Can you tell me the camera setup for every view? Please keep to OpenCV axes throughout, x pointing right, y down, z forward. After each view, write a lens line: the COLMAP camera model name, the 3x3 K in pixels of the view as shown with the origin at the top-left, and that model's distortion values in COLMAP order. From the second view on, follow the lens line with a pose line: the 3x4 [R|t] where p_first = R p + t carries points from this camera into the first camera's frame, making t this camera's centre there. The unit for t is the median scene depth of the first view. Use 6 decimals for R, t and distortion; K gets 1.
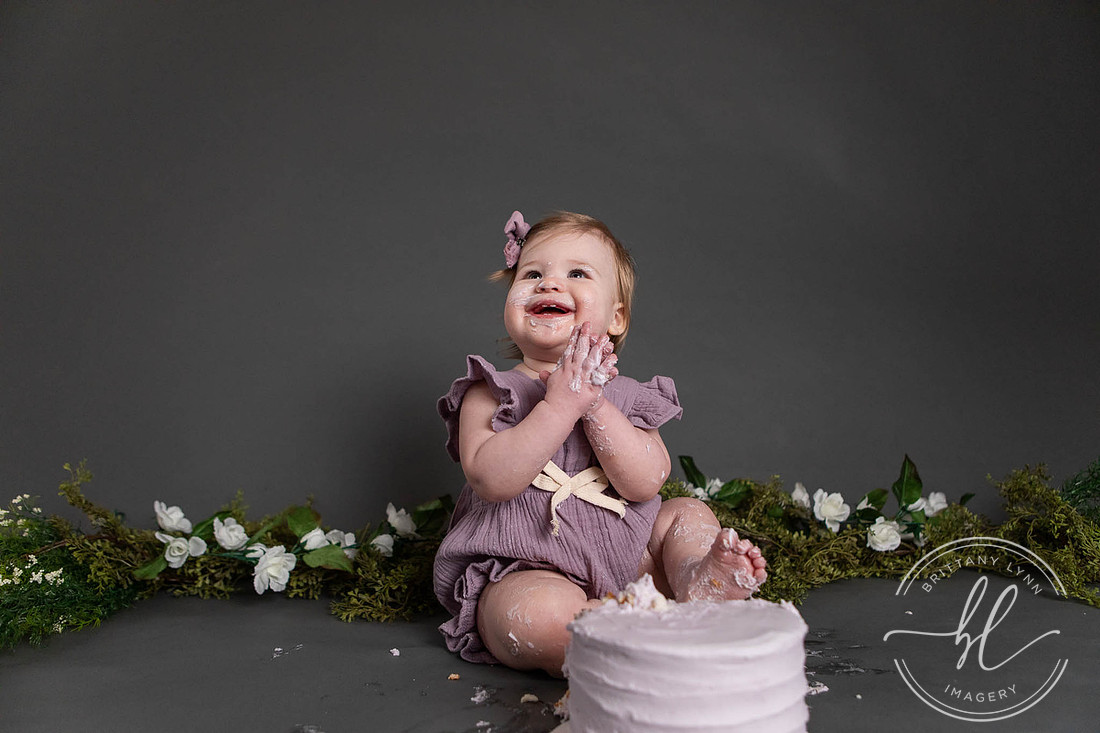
lens RADIAL K [[778.9, 0, 550.0], [0, 778.9, 366.5], [0, 0, 1]] dist [-0.073041, 0.052928]
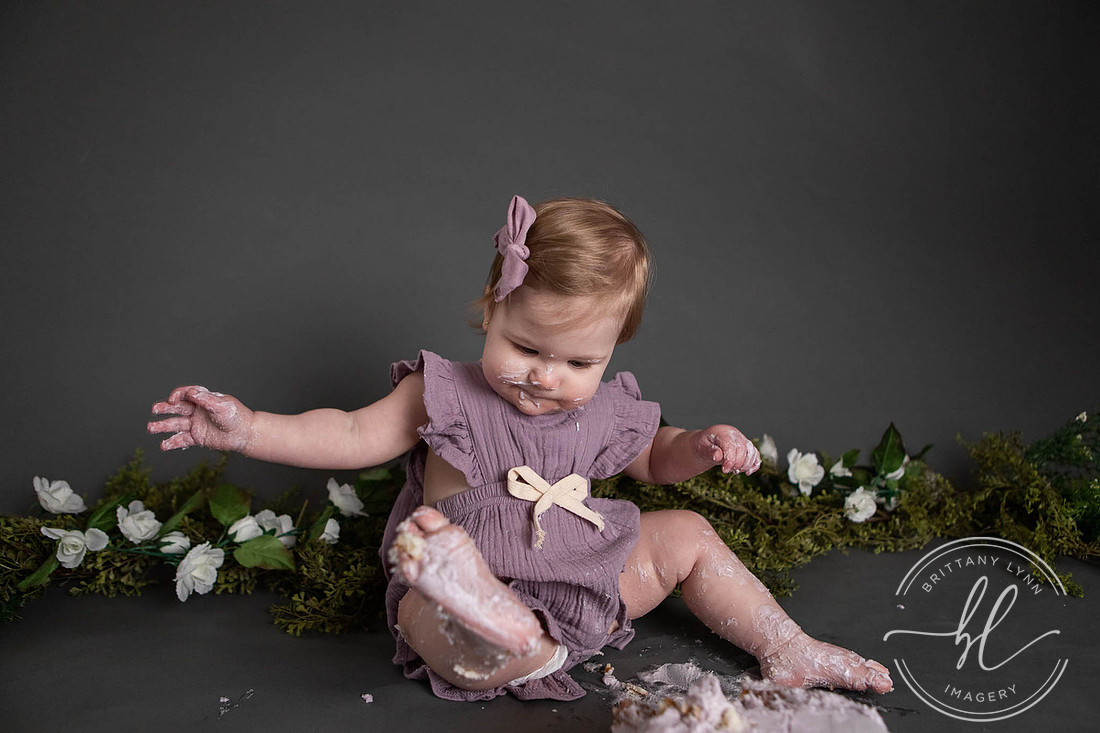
lens RADIAL K [[778.9, 0, 550.0], [0, 778.9, 366.5], [0, 0, 1]] dist [-0.073041, 0.052928]
pose [[0.987947, 0.014059, 0.154153, -0.106760], [-0.044089, 0.980175, 0.193166, -0.126113], [-0.148381, -0.197634, 0.968981, 0.168621]]
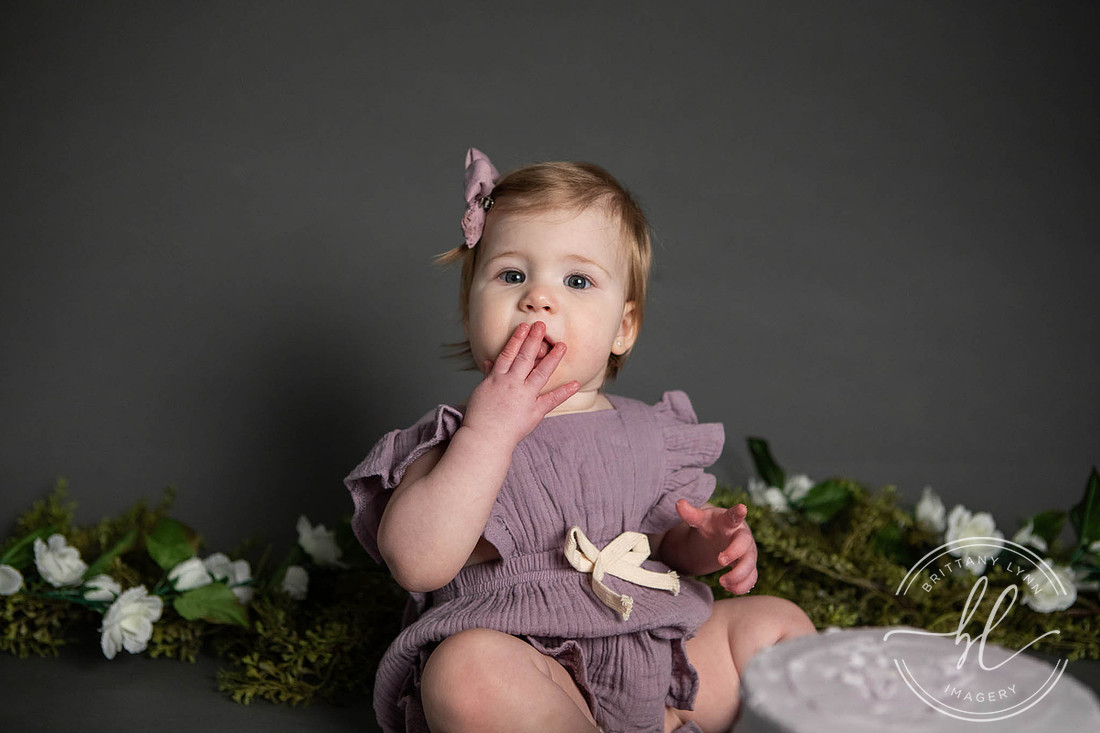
lens RADIAL K [[1362.5, 0, 551.1], [0, 1362.5, 344.1], [0, 0, 1]] dist [-0.015337, 0.096511]
pose [[0.999335, 0.034338, 0.012283, -0.015403], [-0.035805, 0.987773, 0.151733, -0.158556], [-0.006923, -0.152072, 0.988345, -0.128489]]
